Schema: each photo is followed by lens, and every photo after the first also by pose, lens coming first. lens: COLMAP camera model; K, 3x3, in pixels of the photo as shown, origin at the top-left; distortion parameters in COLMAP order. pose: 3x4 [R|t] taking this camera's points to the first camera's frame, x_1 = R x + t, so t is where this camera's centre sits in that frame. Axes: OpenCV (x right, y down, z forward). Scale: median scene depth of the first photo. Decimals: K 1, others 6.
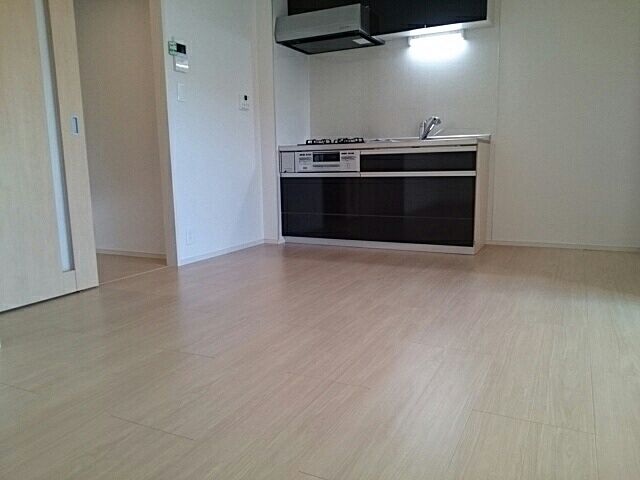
lens RADIAL K [[498.1, 0, 320.0], [0, 498.1, 240.0], [0, 0, 1]] dist [0.015123, 0.000180]
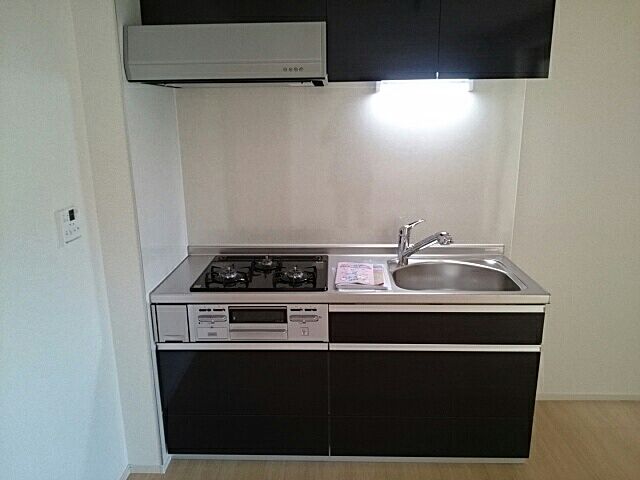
lens RADIAL K [[498.1, 0, 320.0], [0, 498.1, 240.0], [0, 0, 1]] dist [0.015123, 0.000180]
pose [[0.896541, -0.104650, 0.430422, -0.142628], [0.060348, 0.991489, 0.115363, -0.295997], [-0.438831, -0.077453, 0.895225, 0.506219]]
